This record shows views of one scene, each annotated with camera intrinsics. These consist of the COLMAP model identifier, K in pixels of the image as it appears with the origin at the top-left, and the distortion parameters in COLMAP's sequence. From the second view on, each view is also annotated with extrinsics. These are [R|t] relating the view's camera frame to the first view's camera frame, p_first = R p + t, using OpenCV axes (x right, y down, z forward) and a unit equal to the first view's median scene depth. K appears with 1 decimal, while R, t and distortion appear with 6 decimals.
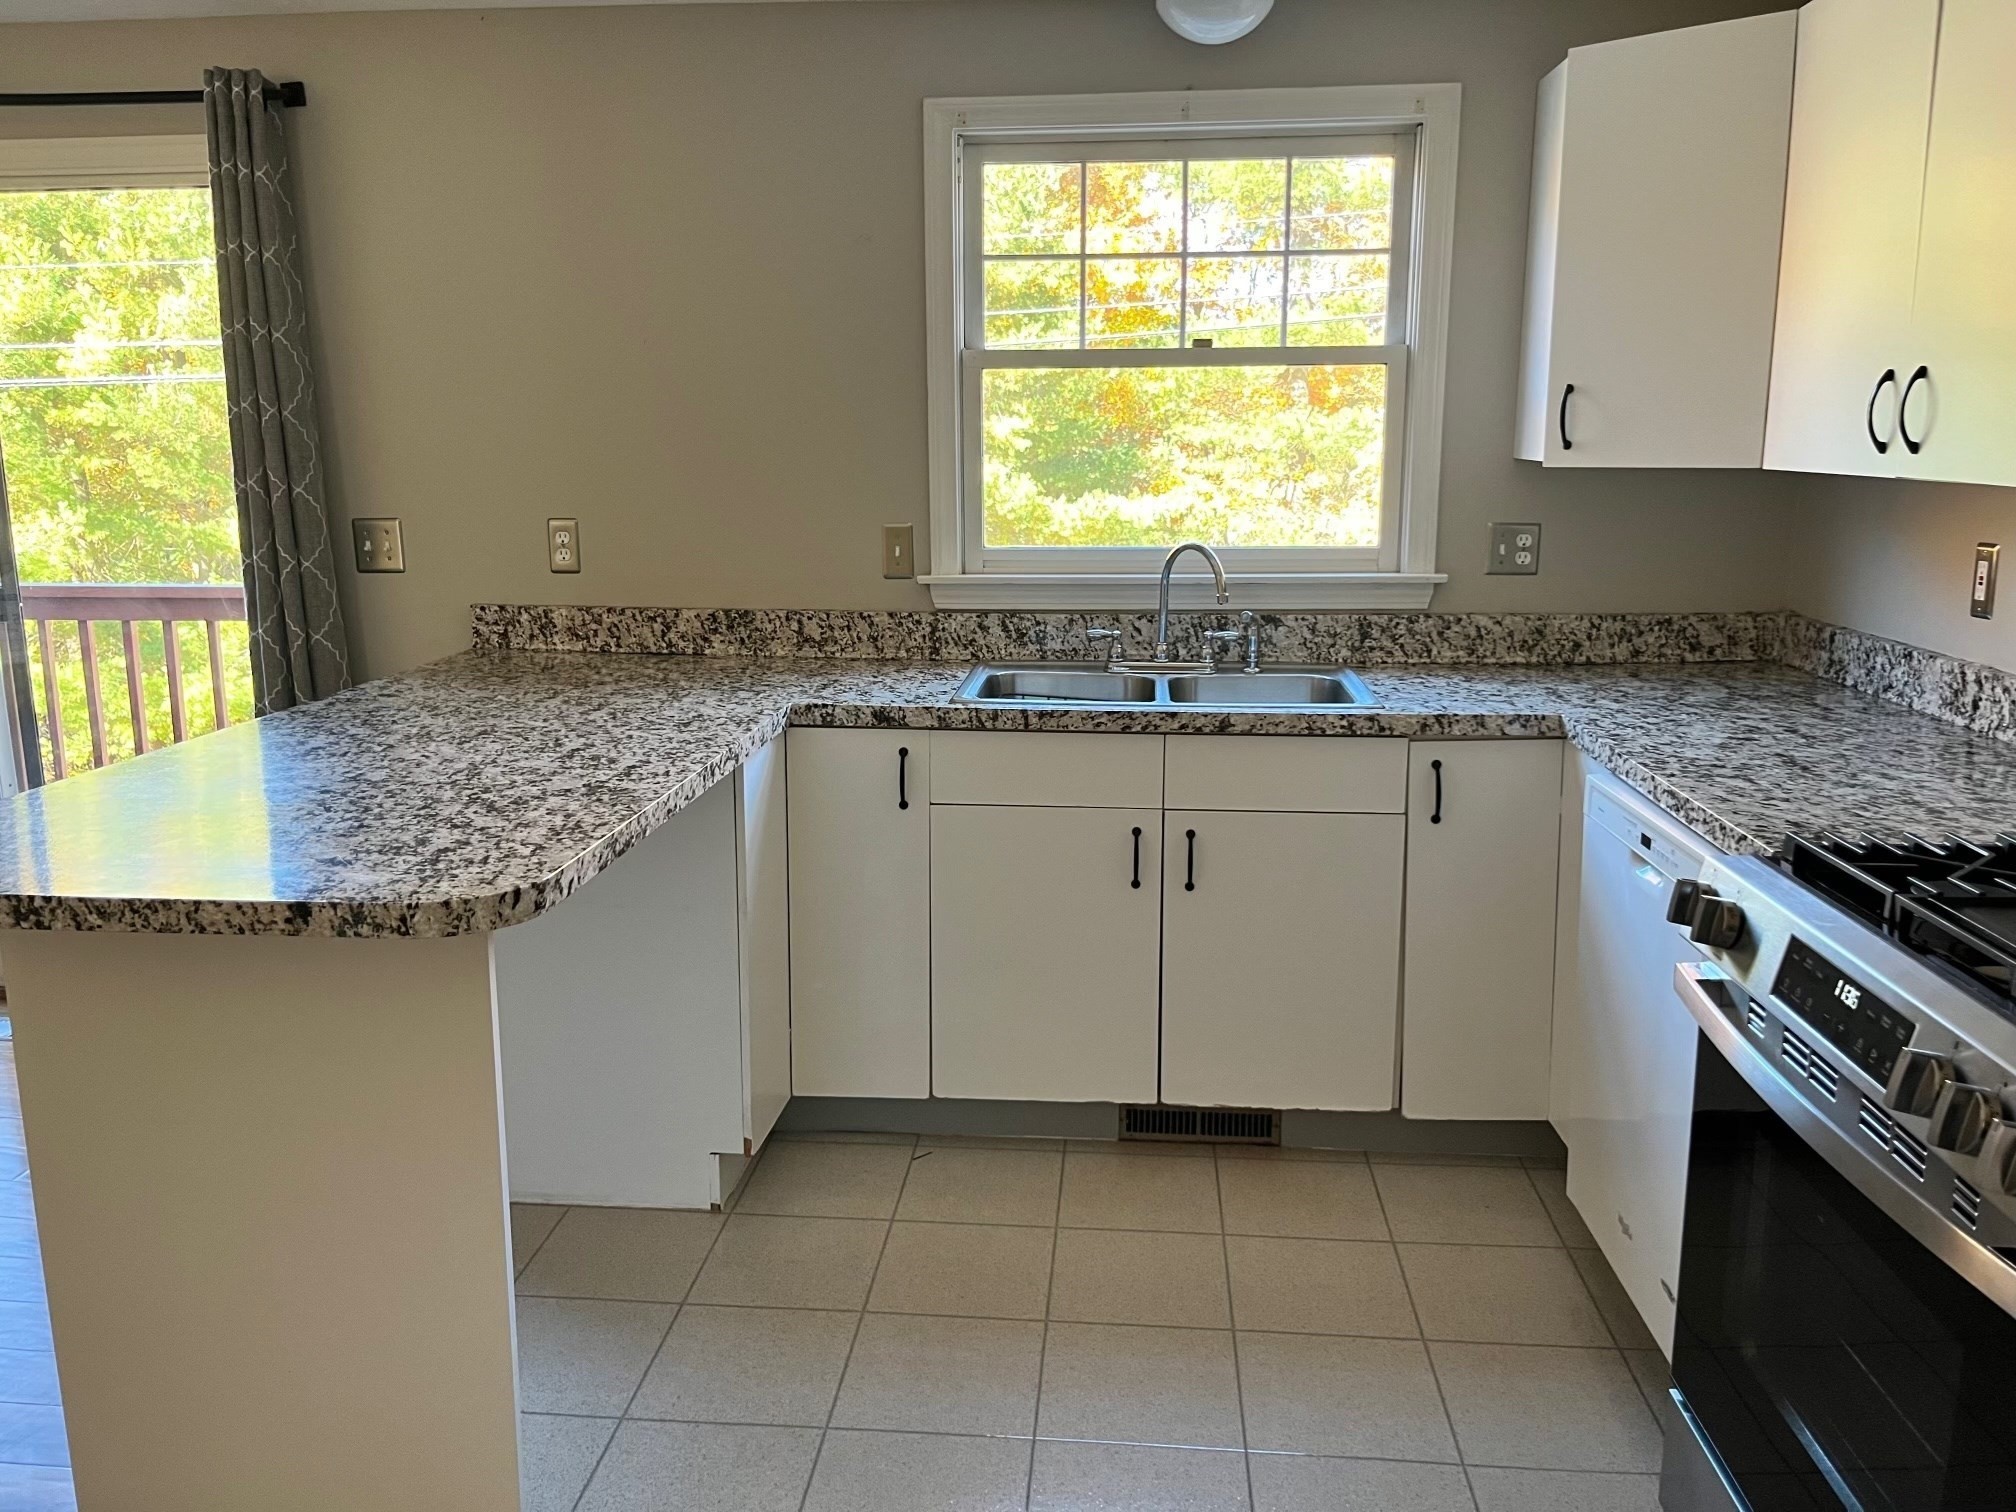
lens RADIAL K [[1553.5, 0, 1002.2], [0, 1553.5, 763.8], [0, 0, 1]] dist [0.069478, -0.048376]
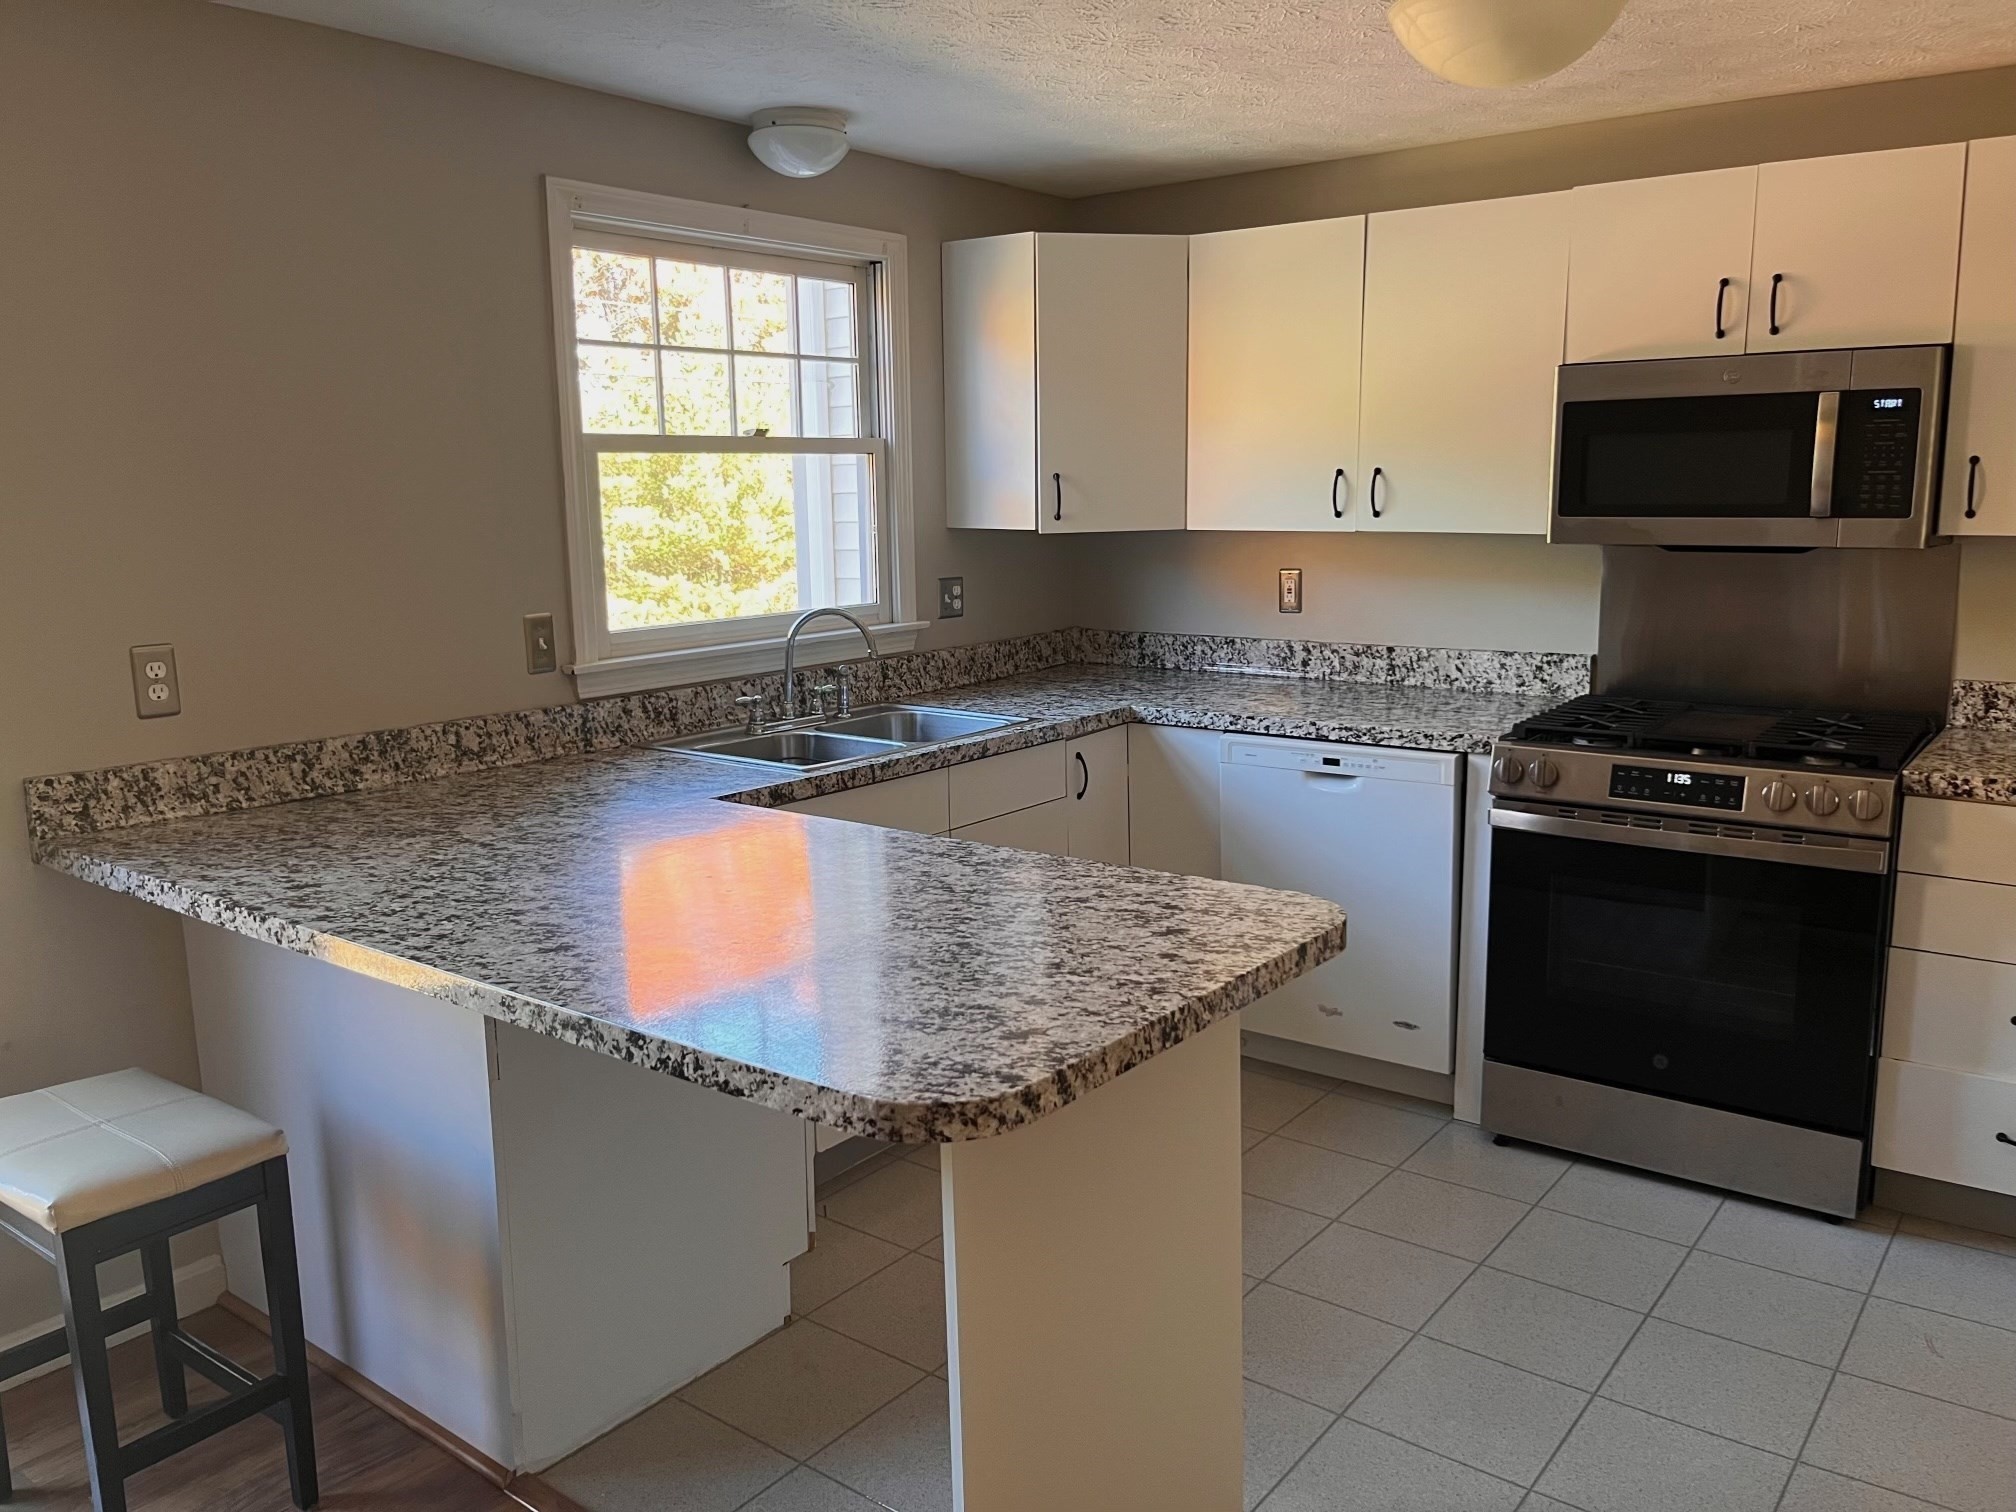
lens RADIAL K [[1553.5, 0, 1011.6], [0, 1553.5, 770.7], [0, 0, 1]] dist [0.069478, -0.048376]
pose [[0.533494, -0.161658, 0.830212, -0.709549], [0.188902, 0.979544, 0.069347, -0.073817], [-0.824440, 0.119832, 0.553118, 0.257100]]
